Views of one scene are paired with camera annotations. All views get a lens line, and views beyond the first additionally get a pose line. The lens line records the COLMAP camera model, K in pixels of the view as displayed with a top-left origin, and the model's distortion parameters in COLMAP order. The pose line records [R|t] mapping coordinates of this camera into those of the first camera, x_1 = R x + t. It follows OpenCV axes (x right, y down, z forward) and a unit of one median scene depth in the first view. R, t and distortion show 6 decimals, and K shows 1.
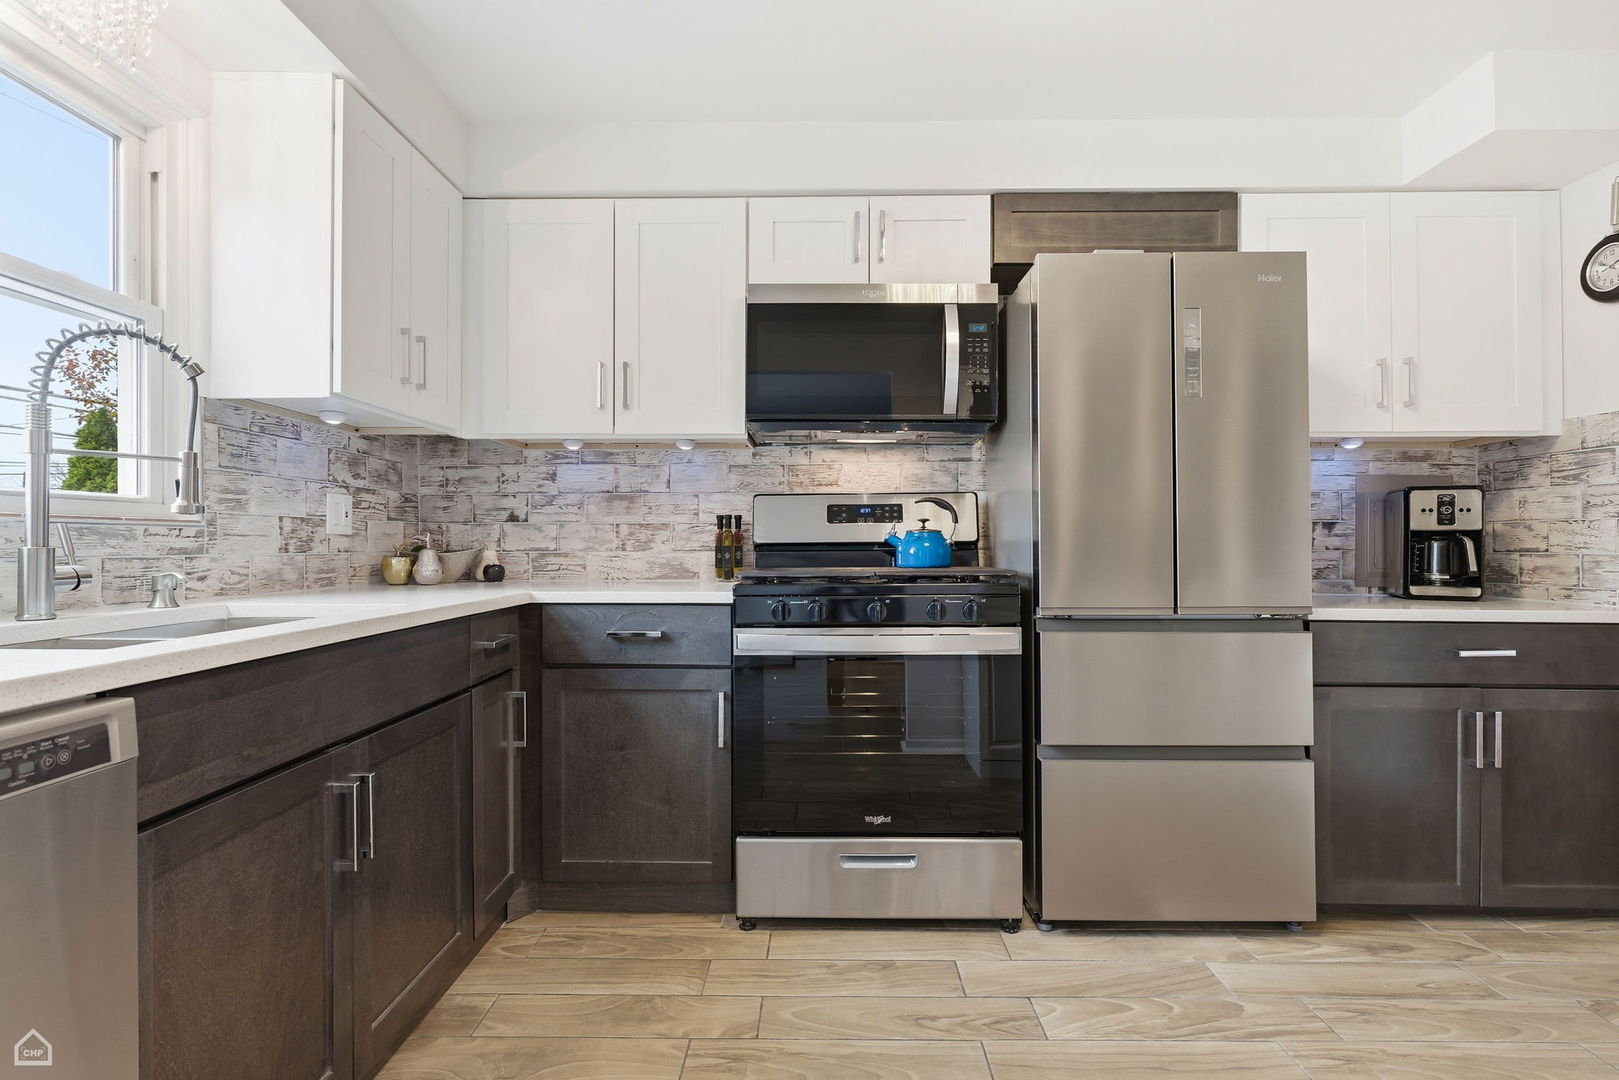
lens RADIAL K [[775.0, 0, 807.9], [0, 775.0, 543.4], [0, 0, 1]] dist [-0.003392, 0.000577]
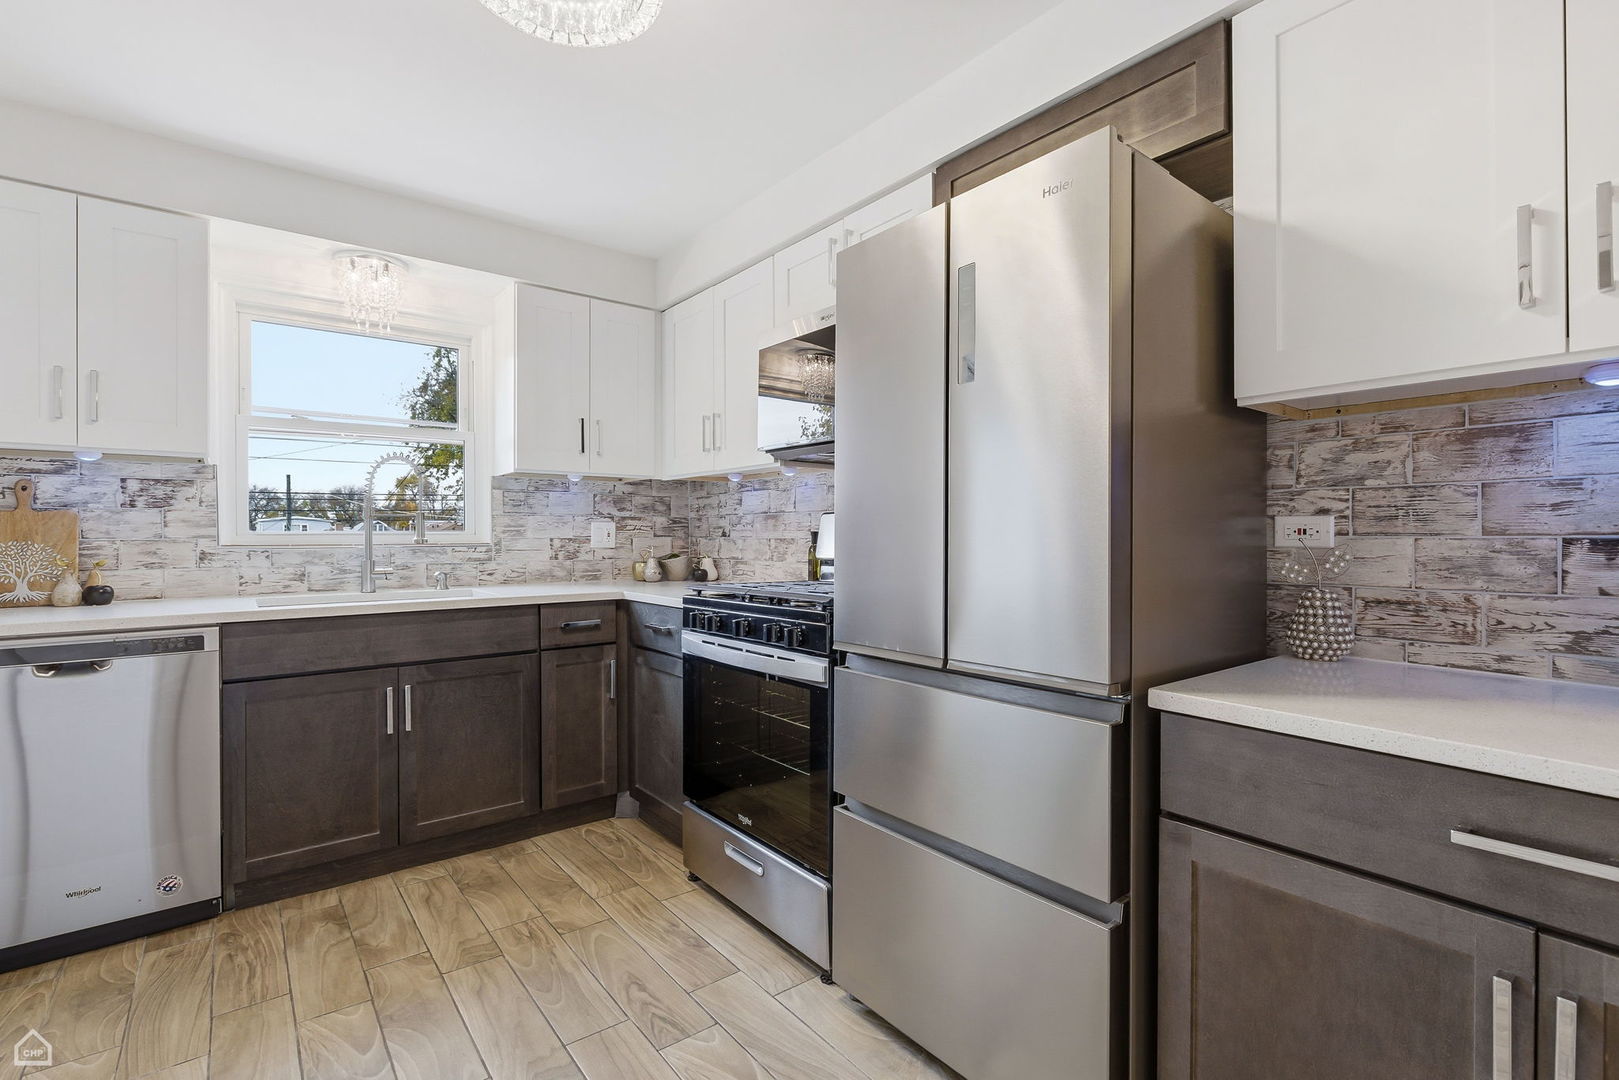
lens RADIAL K [[748.7, 0, 808.8], [0, 748.7, 537.9], [0, 0, 1]] dist [0.001709, 0.000537]
pose [[0.625021, 0.001309, -0.780607, 0.868126], [0.002048, 0.999992, 0.003316, -0.036567], [0.780606, -0.003671, 0.625013, 0.376732]]
